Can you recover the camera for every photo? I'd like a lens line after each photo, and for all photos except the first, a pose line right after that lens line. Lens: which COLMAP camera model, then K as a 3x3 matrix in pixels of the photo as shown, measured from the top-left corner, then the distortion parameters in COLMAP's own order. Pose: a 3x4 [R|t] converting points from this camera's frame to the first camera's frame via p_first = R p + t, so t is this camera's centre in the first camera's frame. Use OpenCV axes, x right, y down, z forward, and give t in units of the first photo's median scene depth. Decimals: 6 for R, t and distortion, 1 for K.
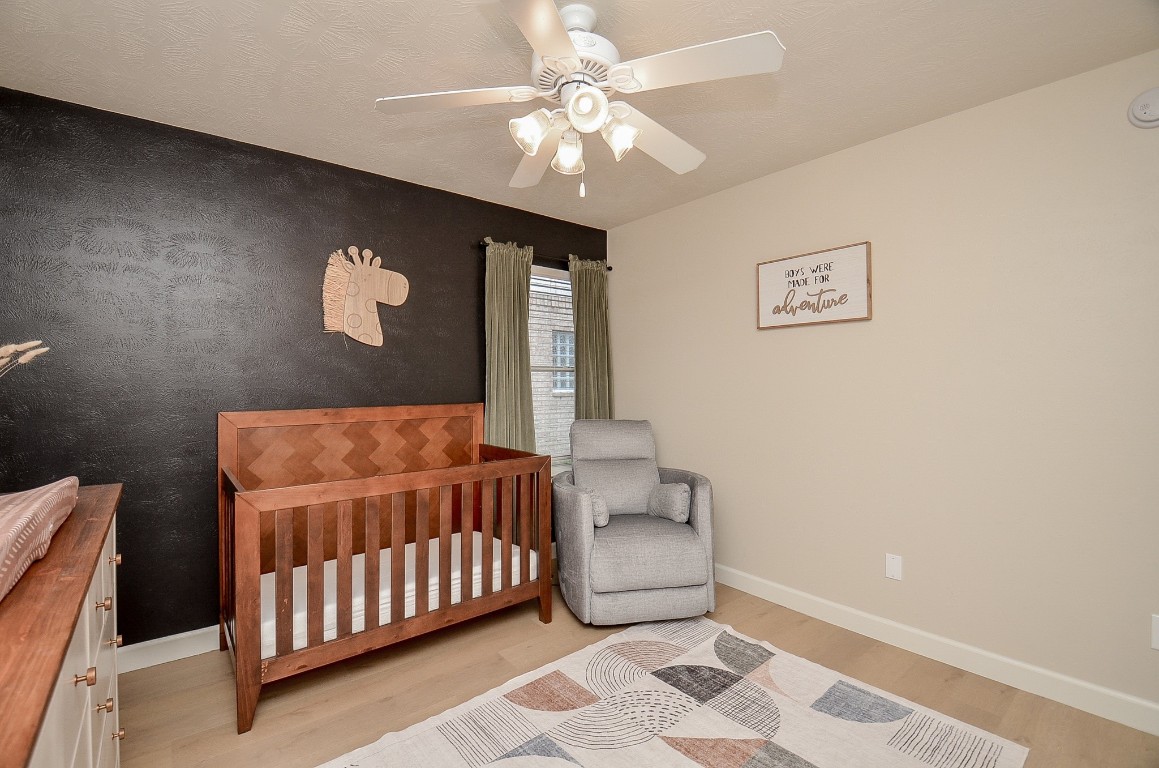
lens RADIAL K [[510.4, 0, 568.8], [0, 510.4, 375.5], [0, 0, 1]] dist [0.001797, -0.015681]
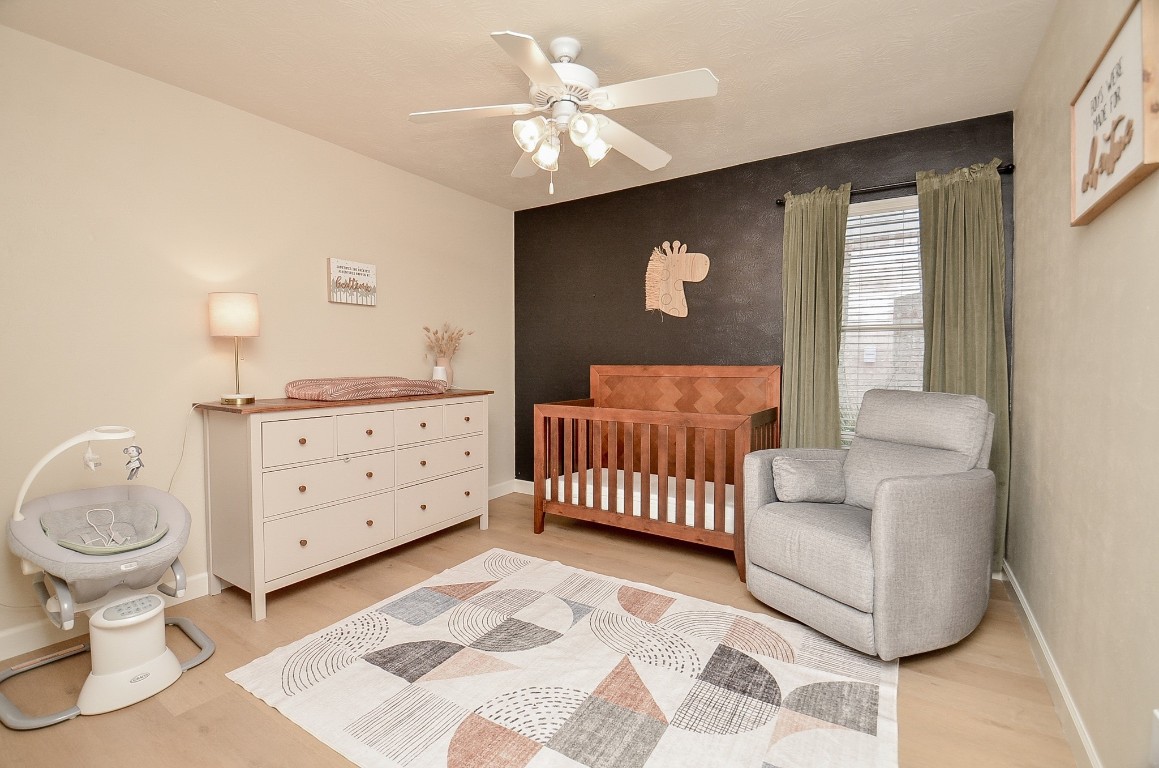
lens RADIAL K [[510.4, 0, 568.8], [0, 510.4, 375.5], [0, 0, 1]] dist [0.001797, -0.015681]
pose [[0.302191, 0.027026, -0.952864, 0.843971], [0.012900, 0.999391, 0.032436, 0.048121], [0.953160, -0.022094, 0.301658, 0.405036]]
